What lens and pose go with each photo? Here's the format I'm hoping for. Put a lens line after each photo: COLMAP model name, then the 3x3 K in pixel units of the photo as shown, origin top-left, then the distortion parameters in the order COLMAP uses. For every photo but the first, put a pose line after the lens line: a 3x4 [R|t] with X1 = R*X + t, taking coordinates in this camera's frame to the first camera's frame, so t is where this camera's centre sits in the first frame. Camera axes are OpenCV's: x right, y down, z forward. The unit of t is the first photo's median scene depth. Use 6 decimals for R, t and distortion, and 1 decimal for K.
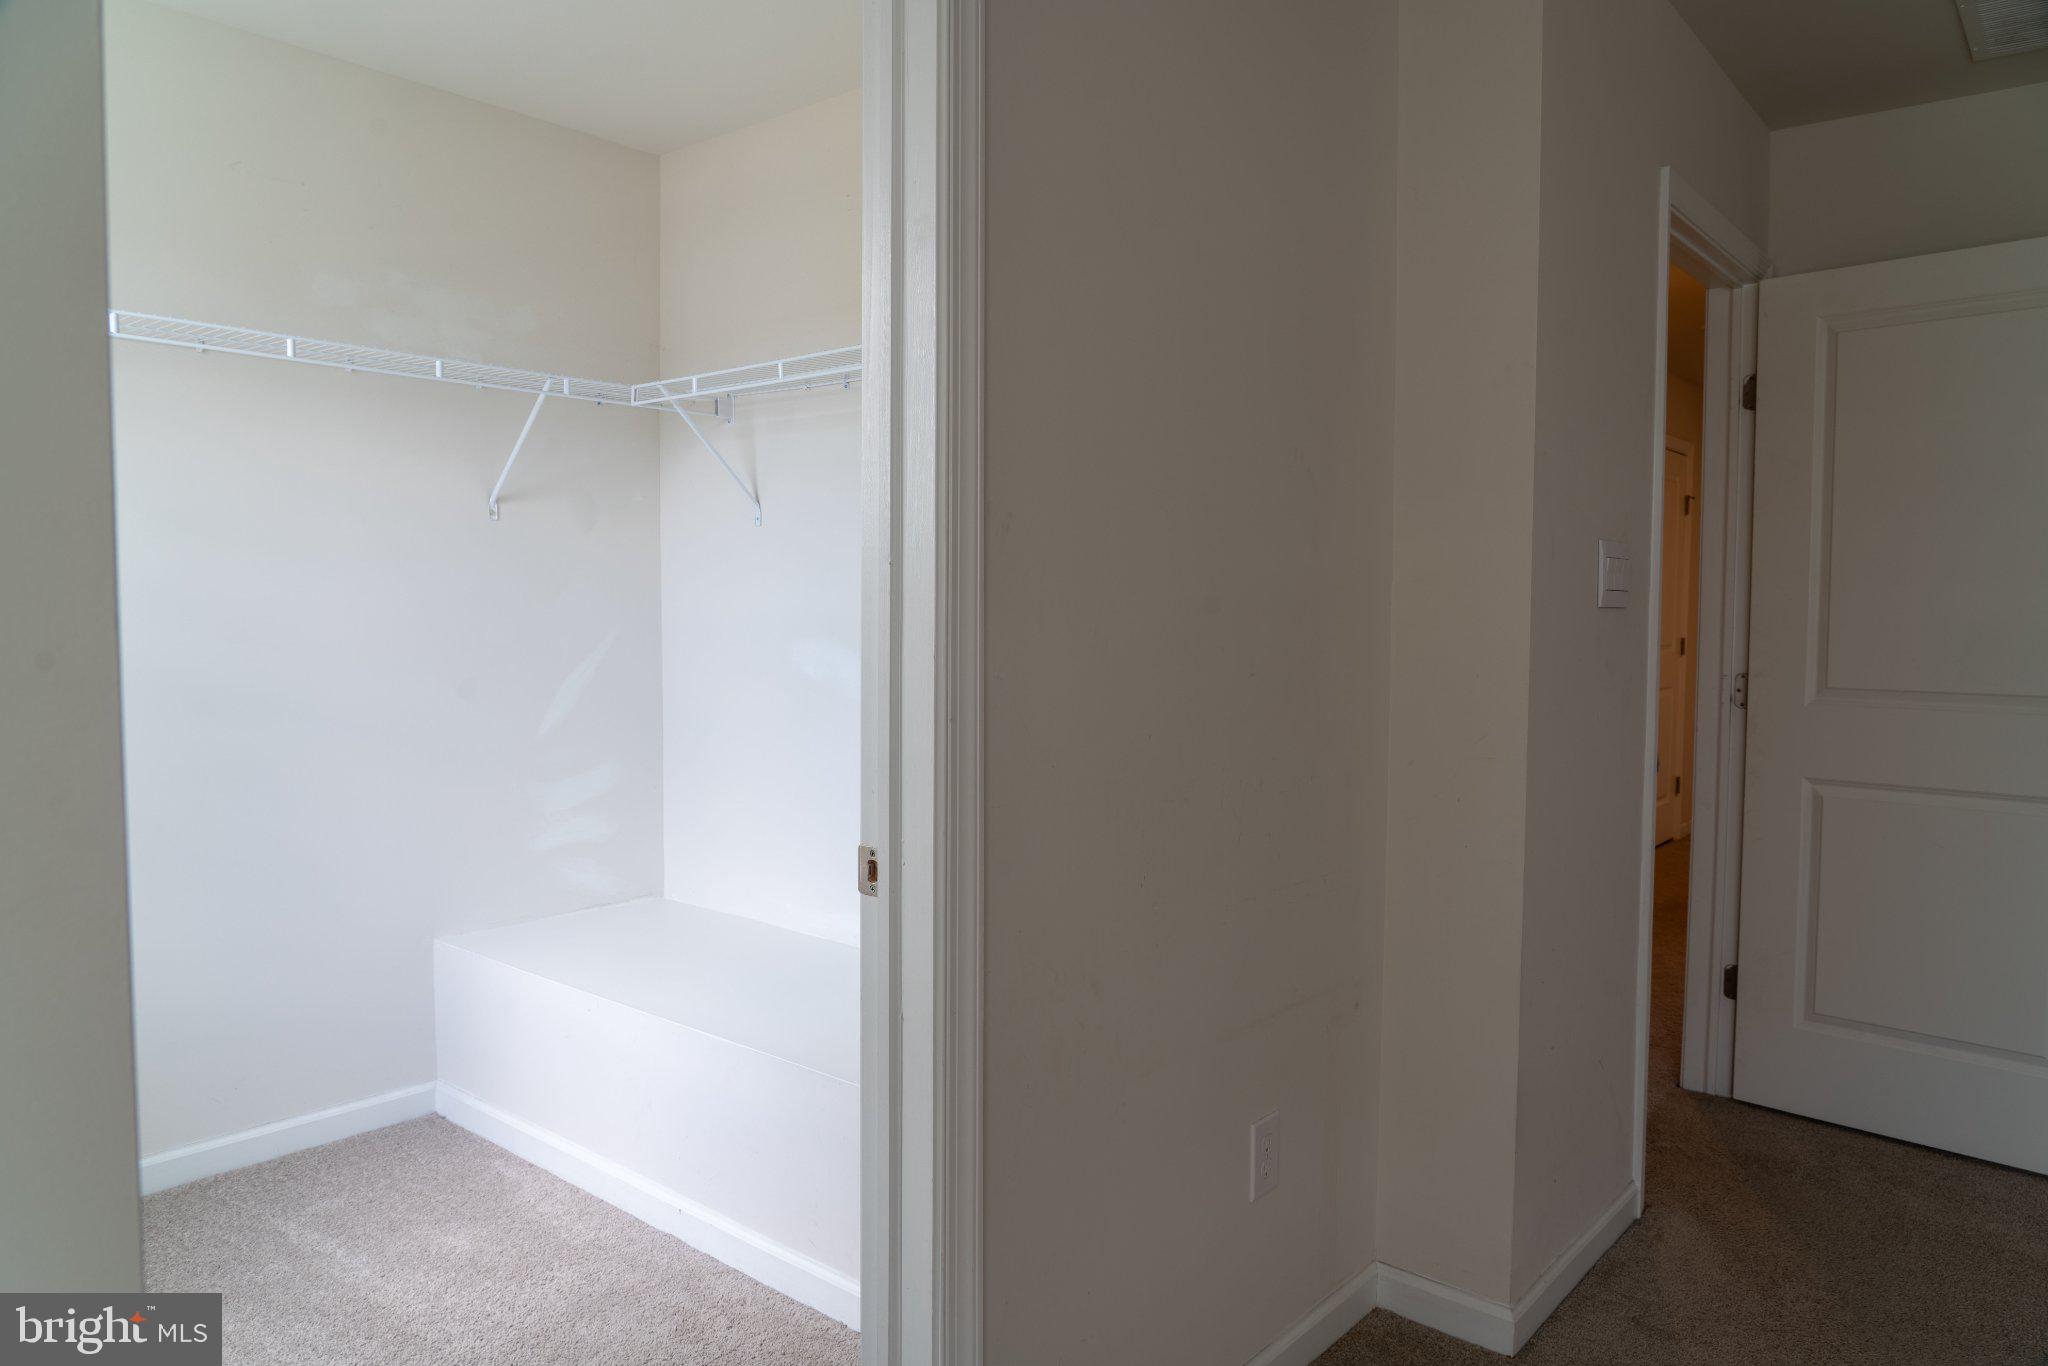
lens RADIAL K [[1367.3, 0, 1023.3], [0, 1367.3, 691.2], [0, 0, 1]] dist [-0.022135, 0.016484]
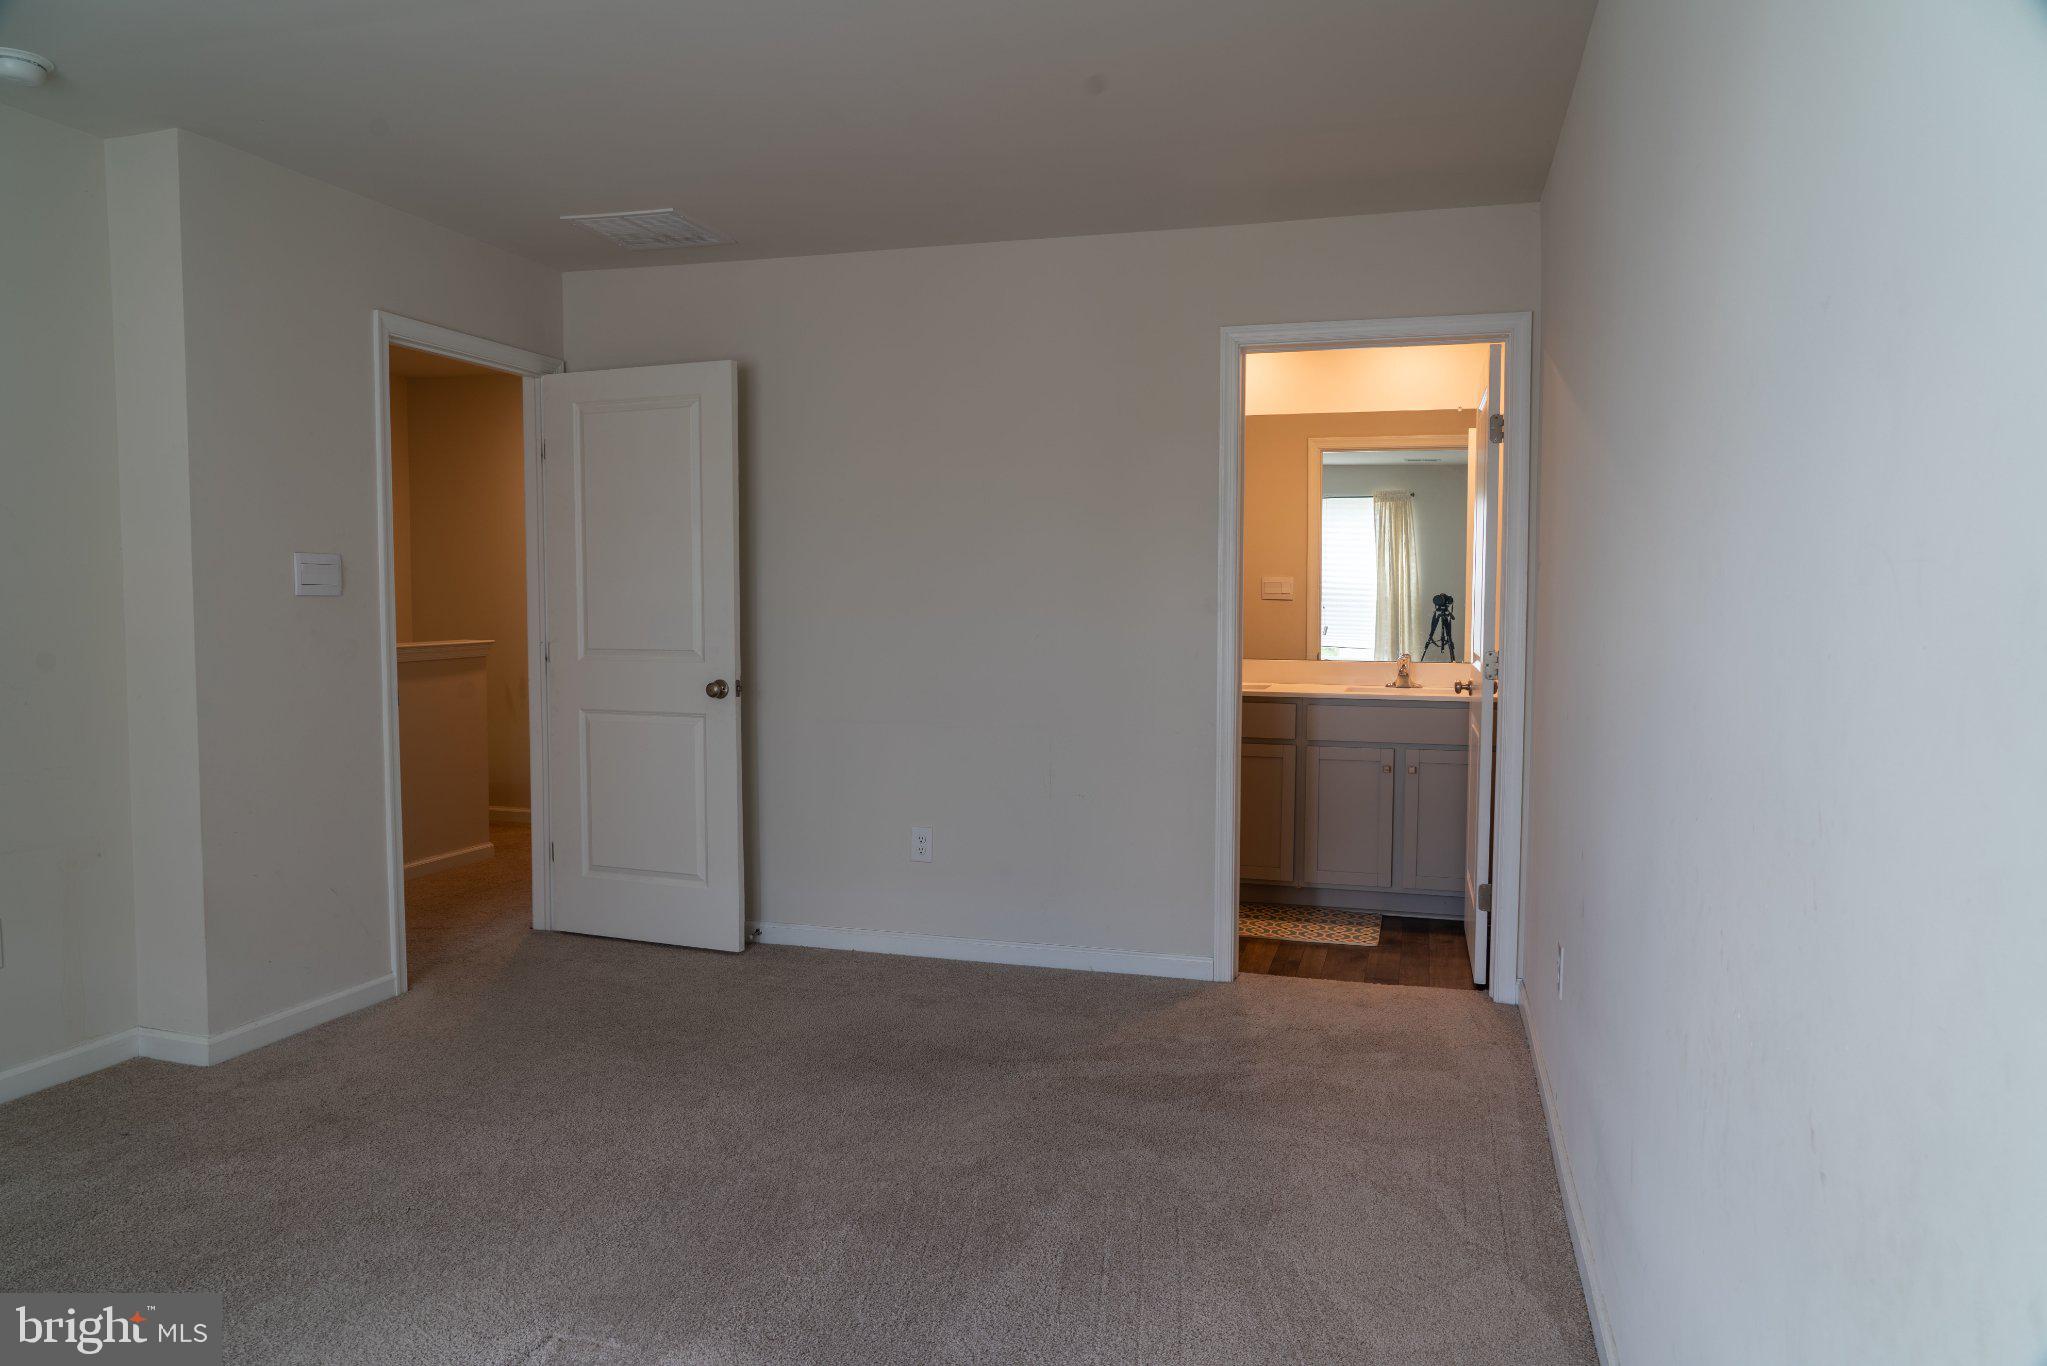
lens RADIAL K [[1366.6, 0, 1022.8], [0, 1366.6, 691.2], [0, 0, 1]] dist [-0.022135, 0.016484]
pose [[0.917777, -0.027265, 0.396158, 0.441931], [0.025706, 0.999627, 0.009245, 0.043858], [-0.396262, 0.001699, 0.918136, -0.597722]]
